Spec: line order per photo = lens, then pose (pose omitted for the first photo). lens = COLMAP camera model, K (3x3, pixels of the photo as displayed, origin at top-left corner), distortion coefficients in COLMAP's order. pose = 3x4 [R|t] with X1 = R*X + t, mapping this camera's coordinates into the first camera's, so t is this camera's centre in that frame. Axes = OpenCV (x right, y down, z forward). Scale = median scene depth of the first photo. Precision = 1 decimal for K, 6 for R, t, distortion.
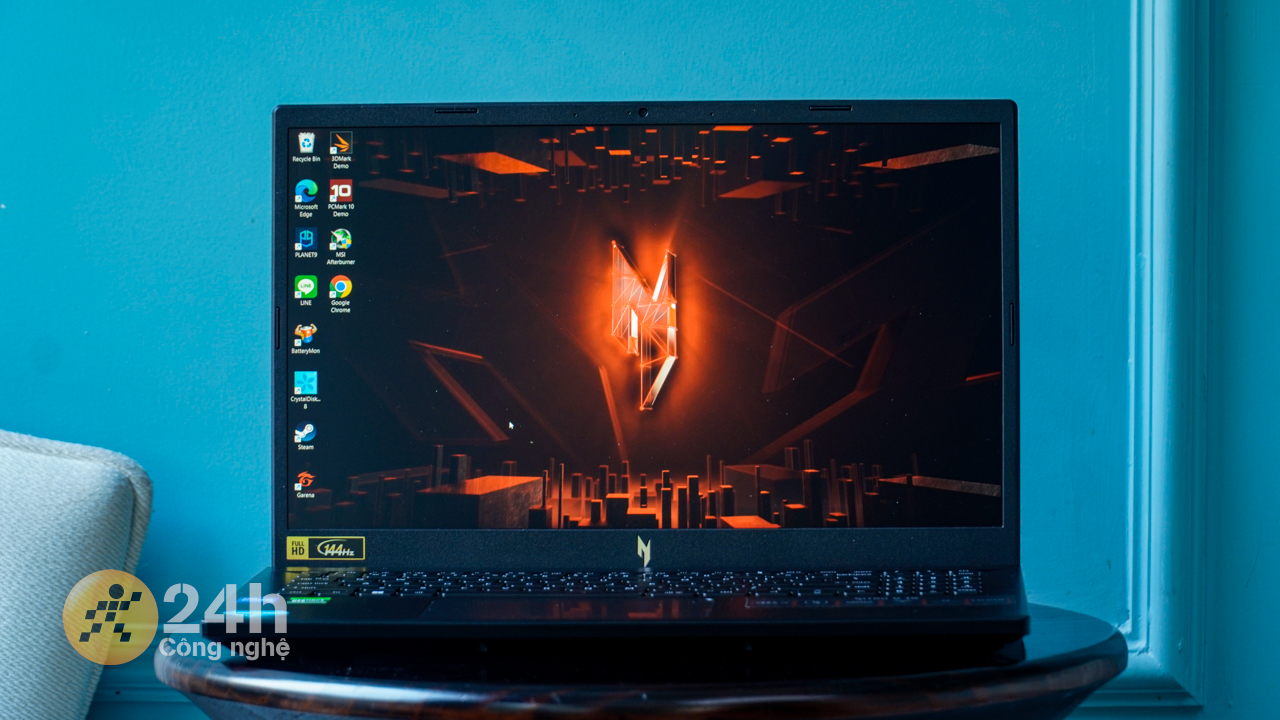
lens RADIAL K [[4742.7, 0, 640.5], [0, 4742.7, 362.1], [0, 0, 1]] dist [-1.256707, 0.000000]
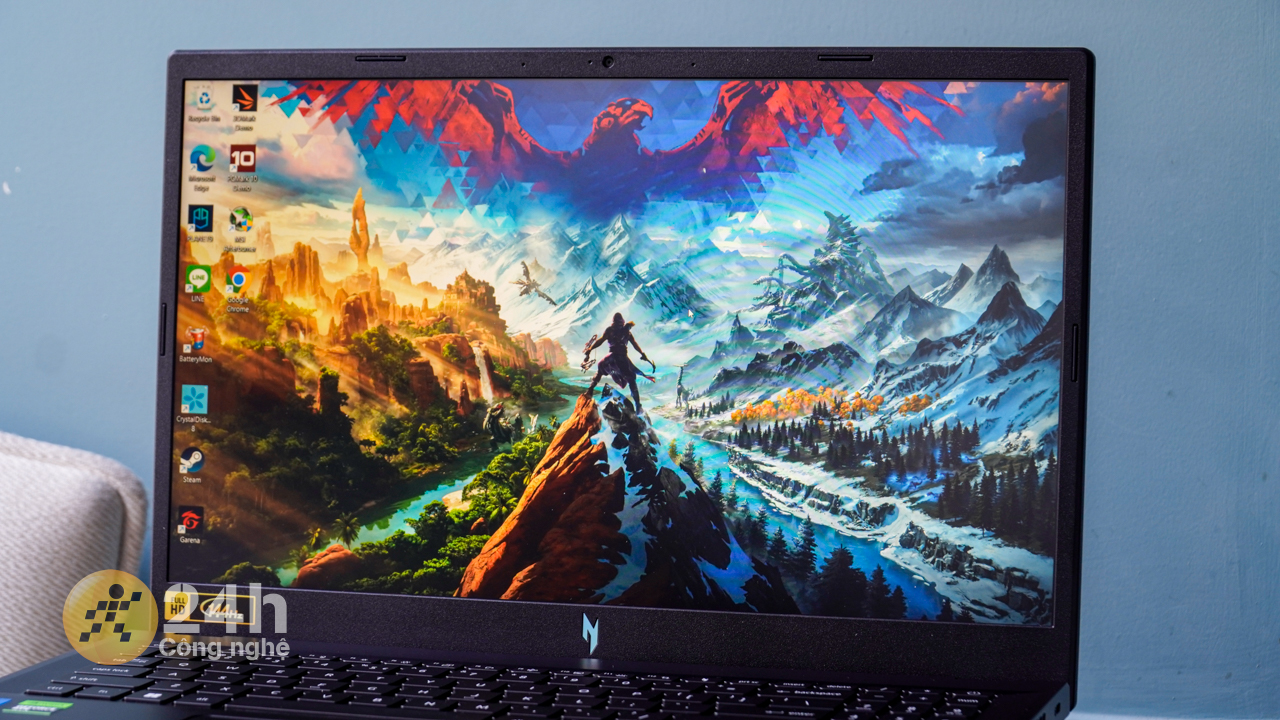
lens RADIAL K [[3200.9, 0, 639.9], [0, 3200.9, 358.8], [0, 0, 1]] dist [-0.397271, 0.000000]
pose [[0.971831, 0.029033, -0.233885, 0.119710], [-0.022230, 0.999251, 0.031669, -0.019809], [0.234629, -0.025578, 0.971748, 0.464248]]
